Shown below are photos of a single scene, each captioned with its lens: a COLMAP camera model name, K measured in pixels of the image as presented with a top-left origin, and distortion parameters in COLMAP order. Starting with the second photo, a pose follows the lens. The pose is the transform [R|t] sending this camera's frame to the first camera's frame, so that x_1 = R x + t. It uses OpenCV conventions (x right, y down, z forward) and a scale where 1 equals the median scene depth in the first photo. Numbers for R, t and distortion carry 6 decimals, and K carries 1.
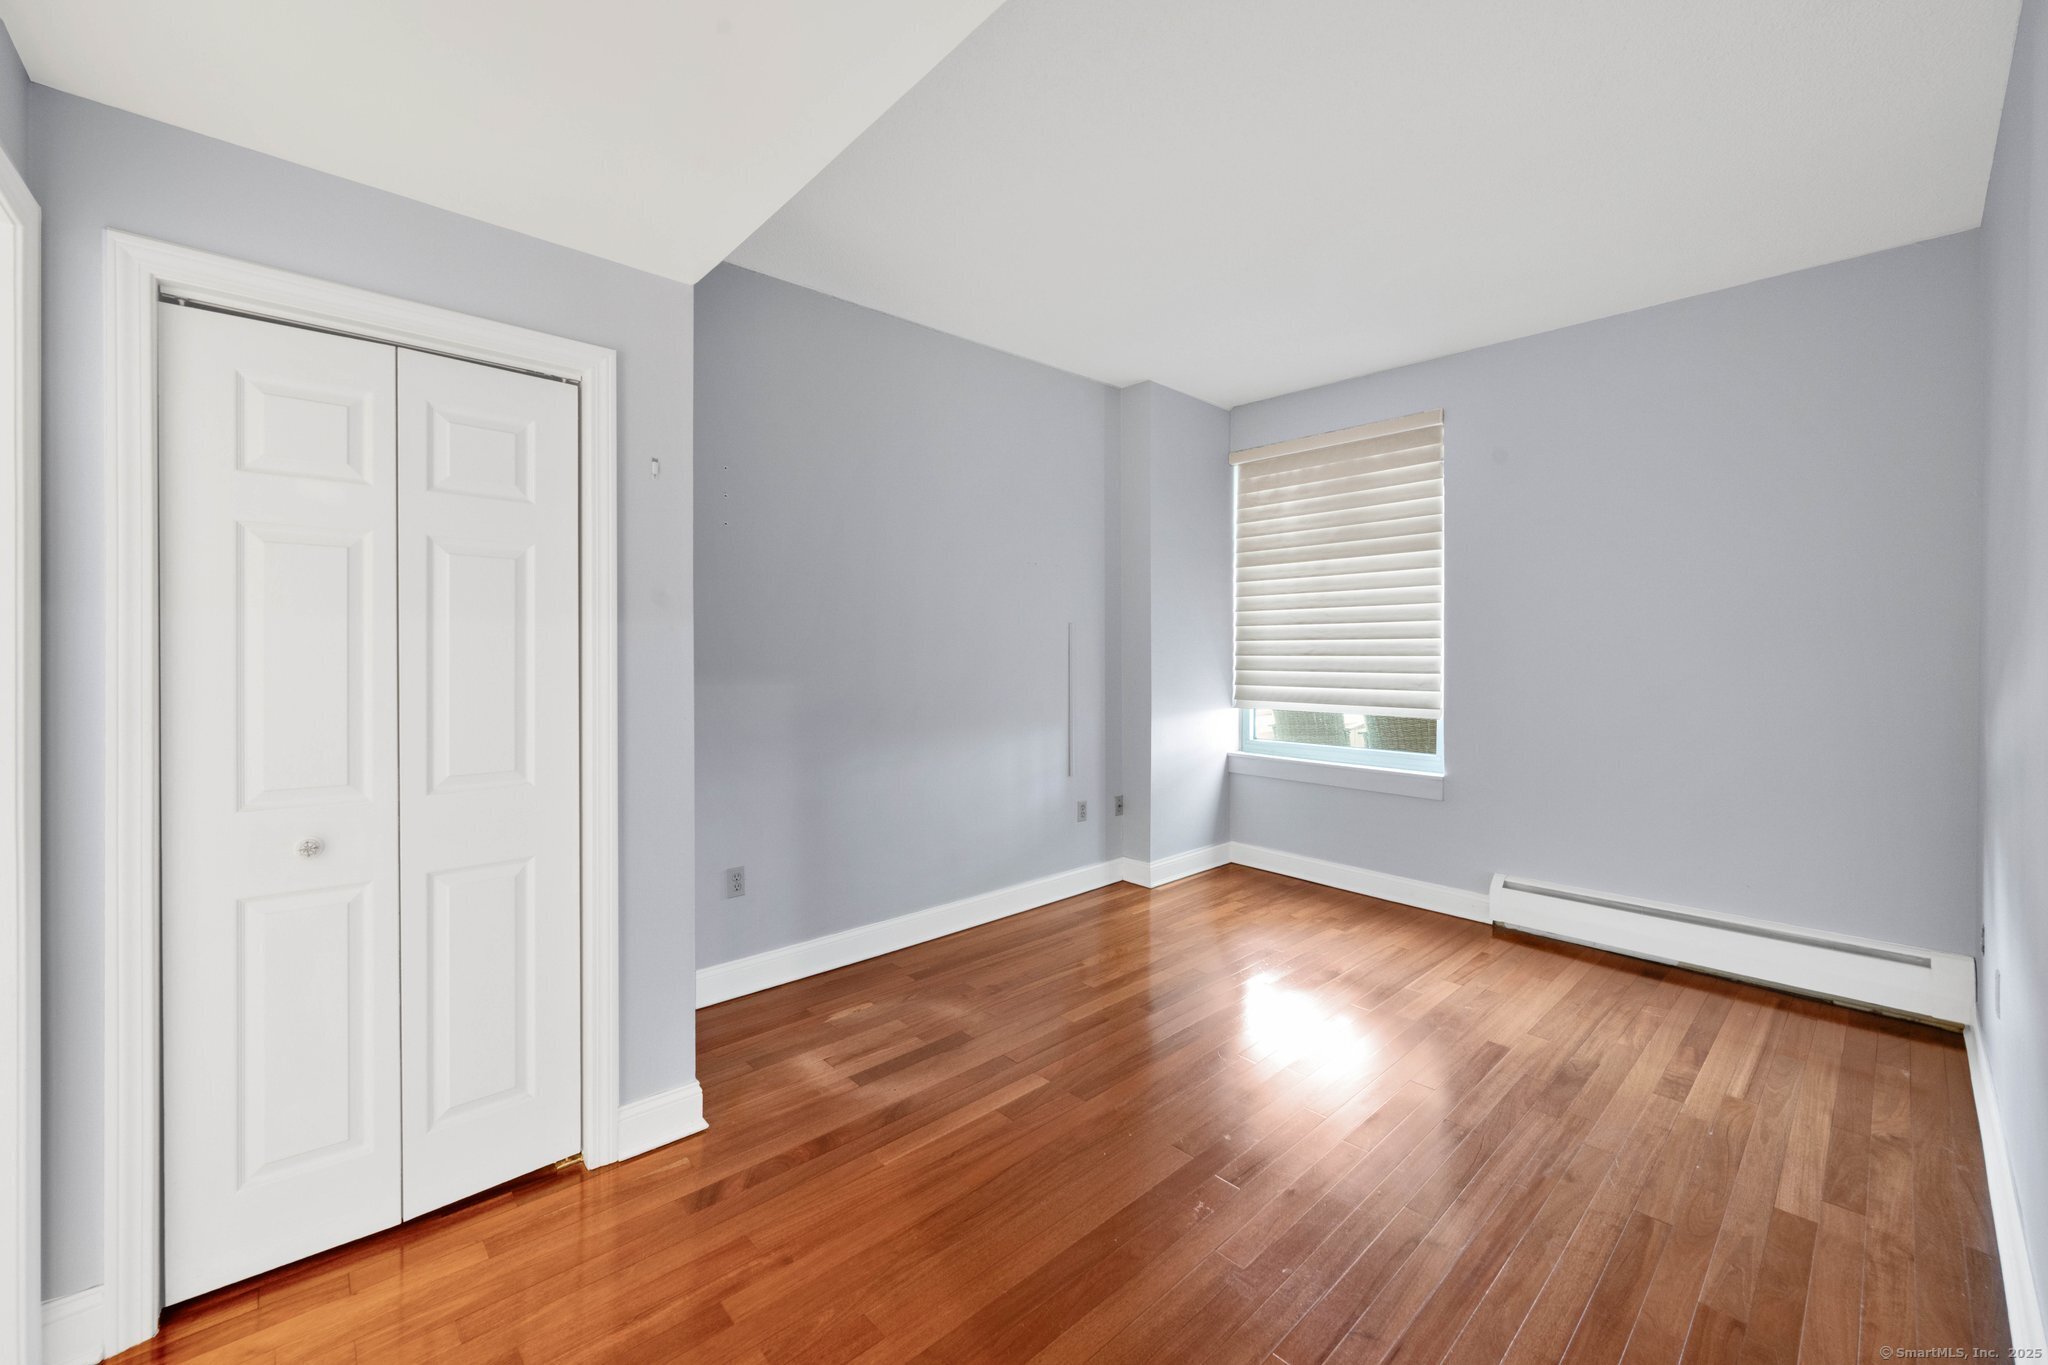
lens RADIAL K [[800.3, 0, 1032.0], [0, 800.3, 663.0], [0, 0, 1]] dist [-0.000122, 0.000207]
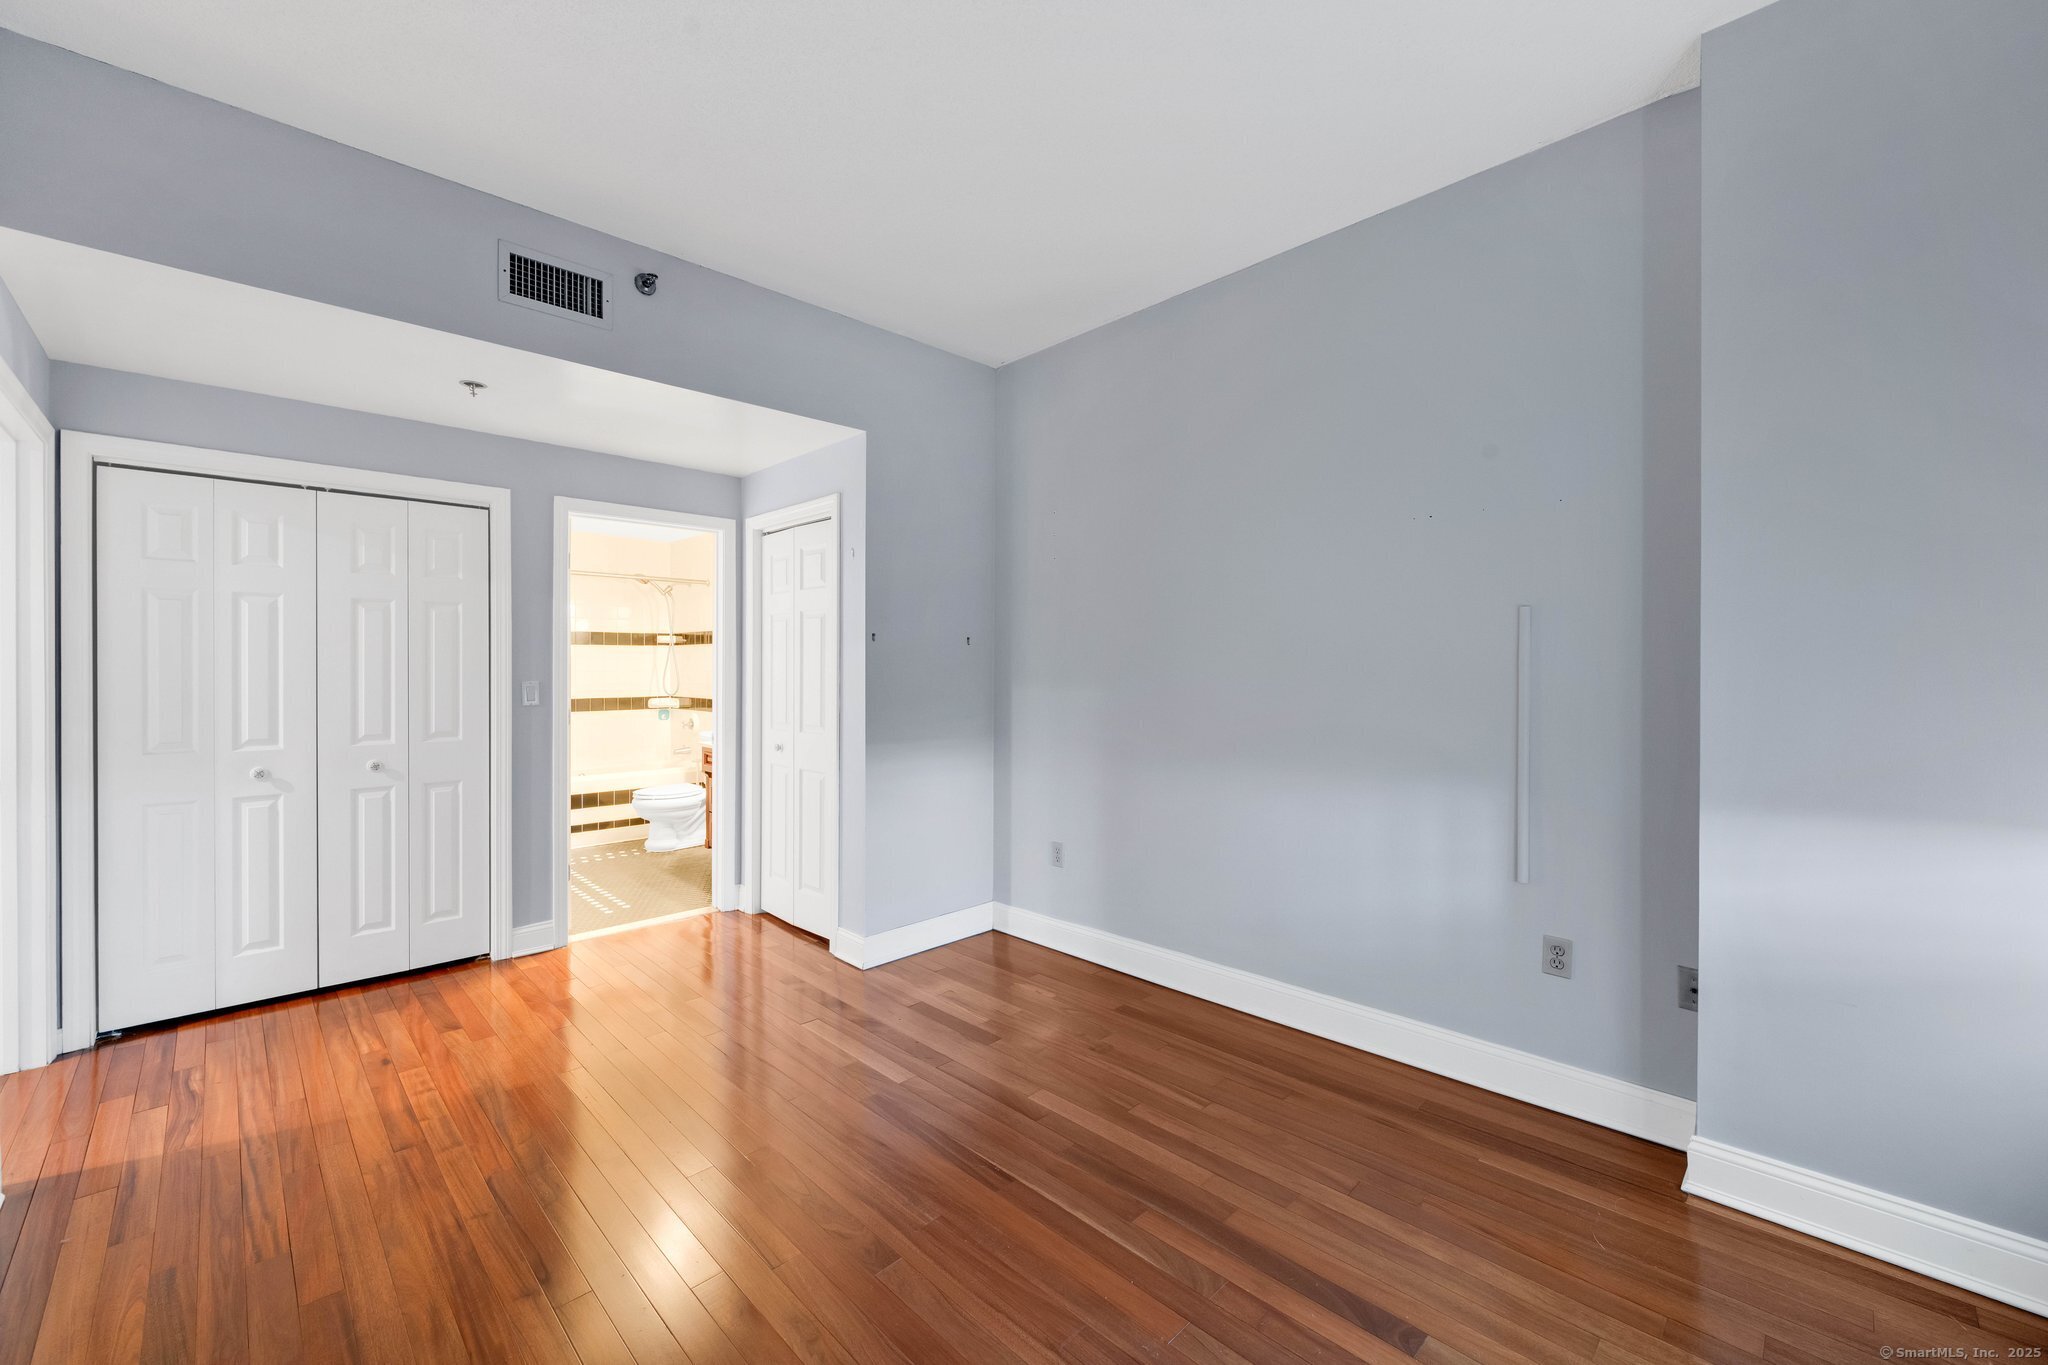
lens RADIAL K [[835.6, 0, 1027.4], [0, 835.6, 677.9], [0, 0, 1]] dist [-0.000284, 0.000036]
pose [[0.020560, 0.005343, -0.999774, 0.915723], [-0.009344, 0.999943, 0.005151, 0.000909], [0.999745, 0.009236, 0.020609, 0.959308]]
